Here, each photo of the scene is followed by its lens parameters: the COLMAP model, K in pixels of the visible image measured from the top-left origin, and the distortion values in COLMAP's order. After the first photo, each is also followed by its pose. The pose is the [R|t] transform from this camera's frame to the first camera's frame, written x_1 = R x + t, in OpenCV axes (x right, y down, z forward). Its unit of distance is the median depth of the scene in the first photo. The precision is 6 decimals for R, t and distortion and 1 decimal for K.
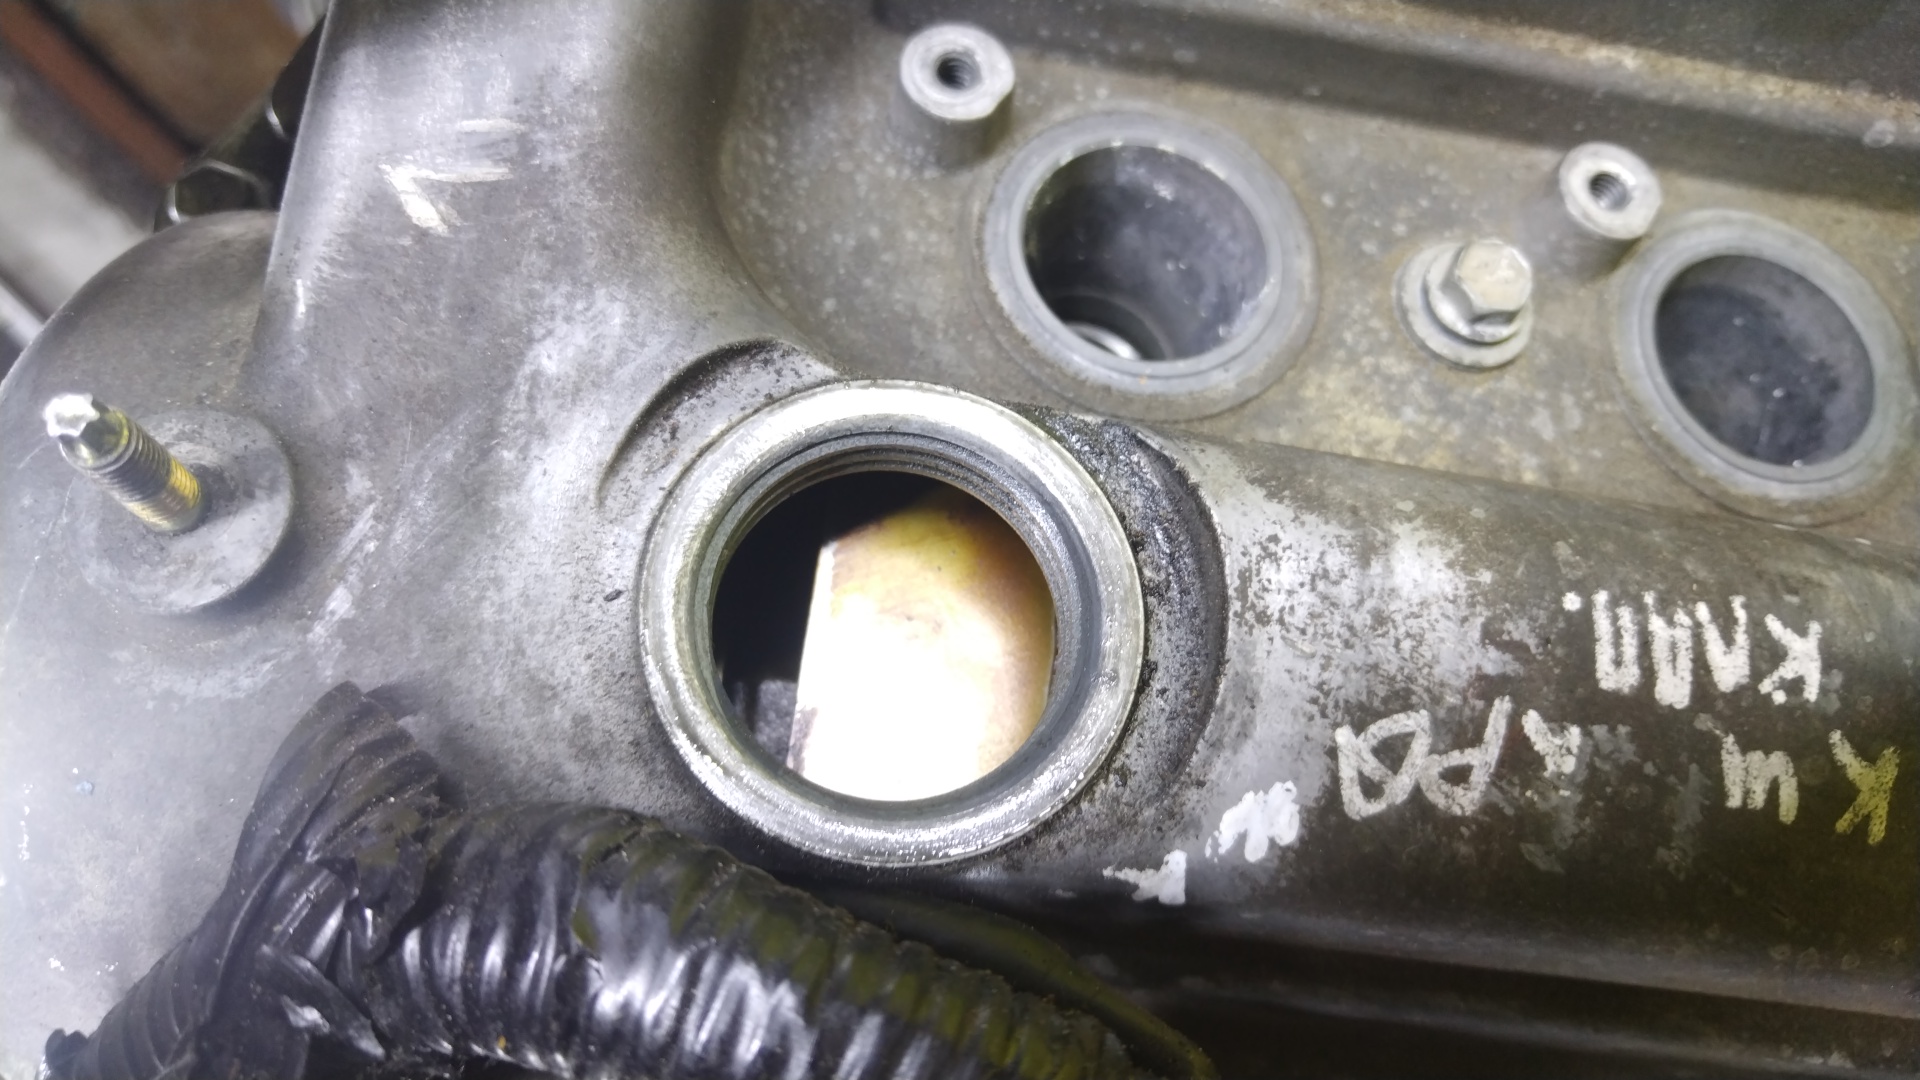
lens RADIAL K [[1411.4, 0, 960.0], [0, 1411.4, 540.0], [0, 0, 1]] dist [-0.082406, 0.083191]
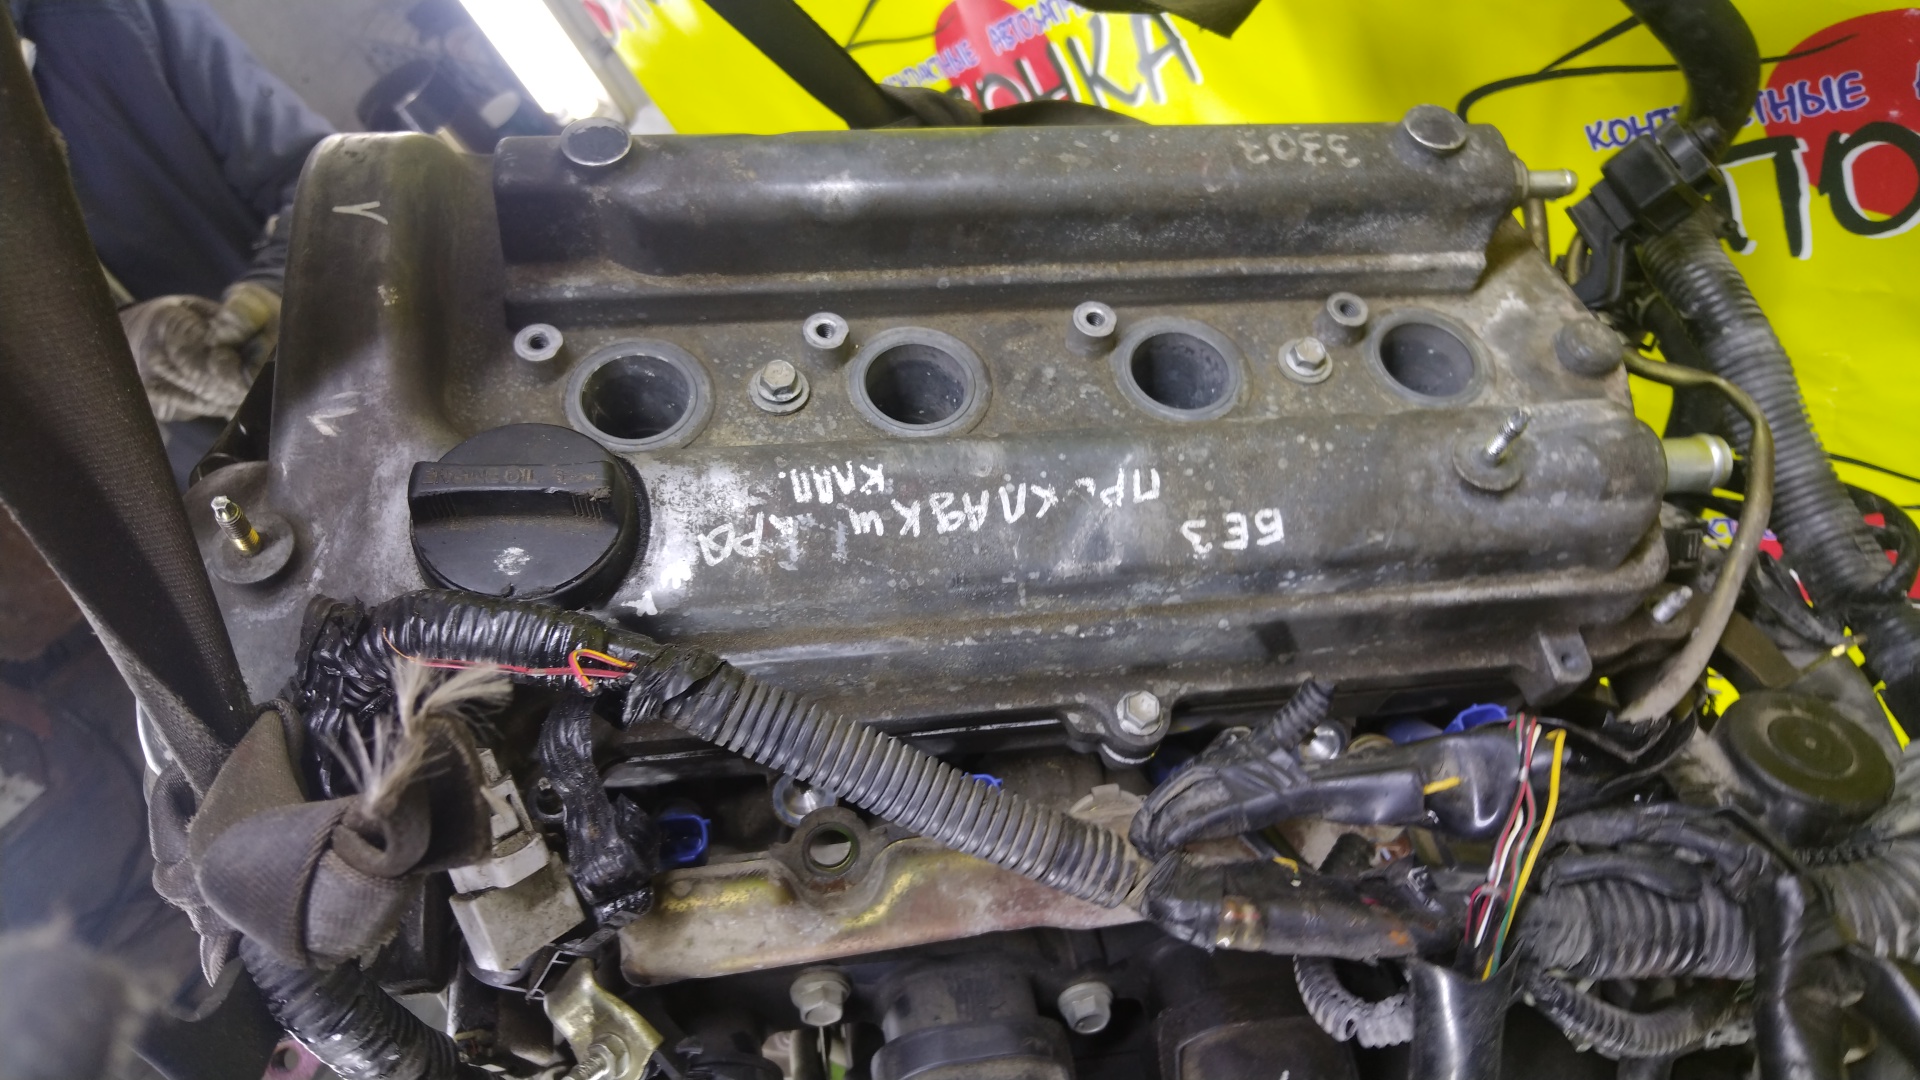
lens RADIAL K [[1472.3, 0, 1011.2], [0, 1472.3, 537.6], [0, 0, 1]] dist [-0.006263, 0.000858]
pose [[0.968402, -0.223138, 0.111391, 0.529399], [0.240232, 0.954567, -0.176325, 0.776521], [-0.066985, 0.197513, 0.978009, -1.811884]]
